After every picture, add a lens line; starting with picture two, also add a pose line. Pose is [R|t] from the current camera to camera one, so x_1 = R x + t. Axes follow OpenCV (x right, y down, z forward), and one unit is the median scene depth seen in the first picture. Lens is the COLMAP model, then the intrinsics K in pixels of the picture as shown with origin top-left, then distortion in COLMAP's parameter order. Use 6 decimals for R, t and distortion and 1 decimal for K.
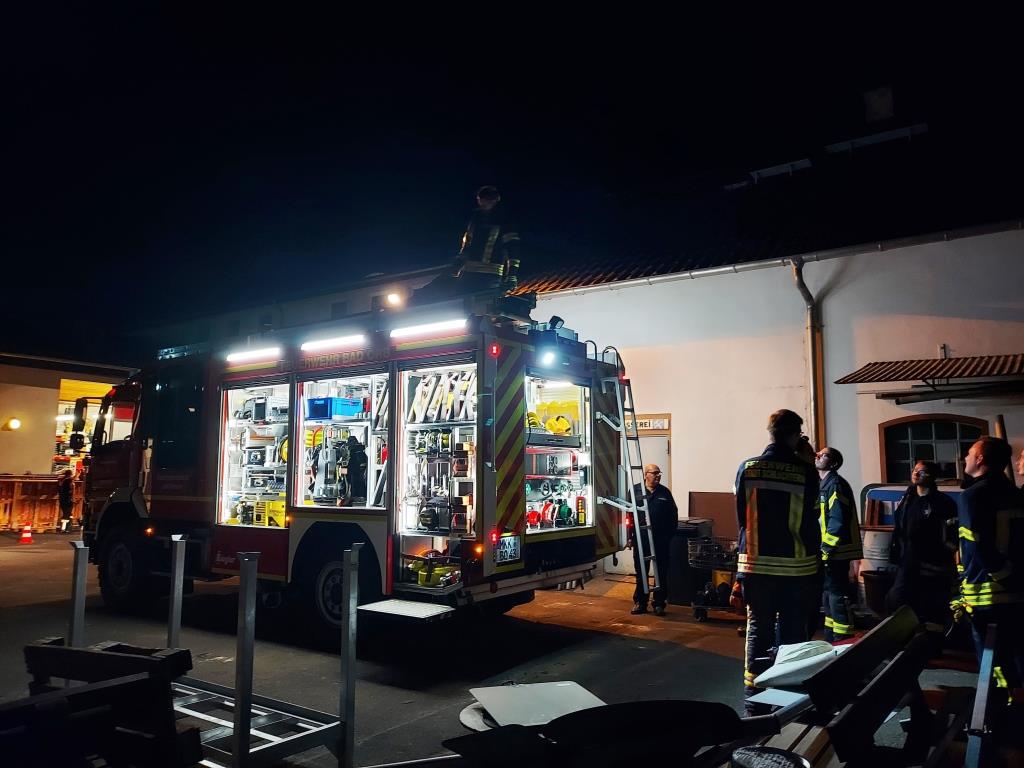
lens RADIAL K [[729.7, 0, 509.1], [0, 729.7, 396.7], [0, 0, 1]] dist [0.058960, -0.057198]
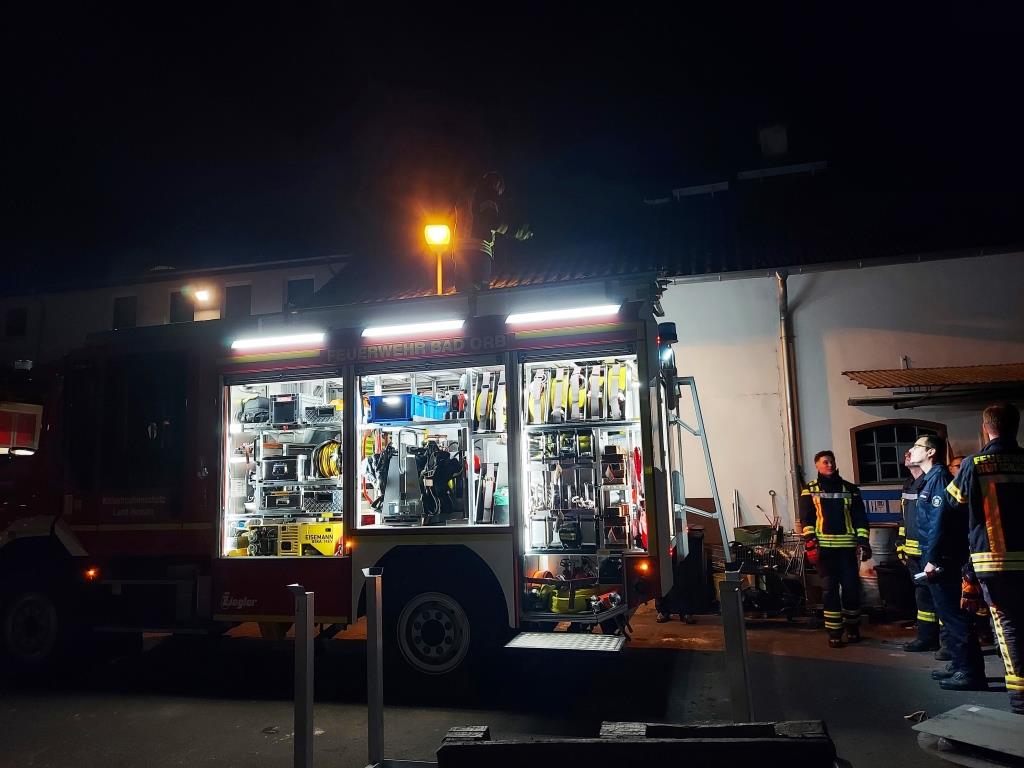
lens RADIAL K [[729.7, 0, 509.1], [0, 729.7, 396.7], [0, 0, 1]] dist [0.058960, -0.057198]
pose [[0.945052, 0.012266, 0.326689, -0.377583], [-0.005059, 0.999725, -0.022902, 0.020518], [-0.326880, 0.019990, 0.944854, 0.169609]]
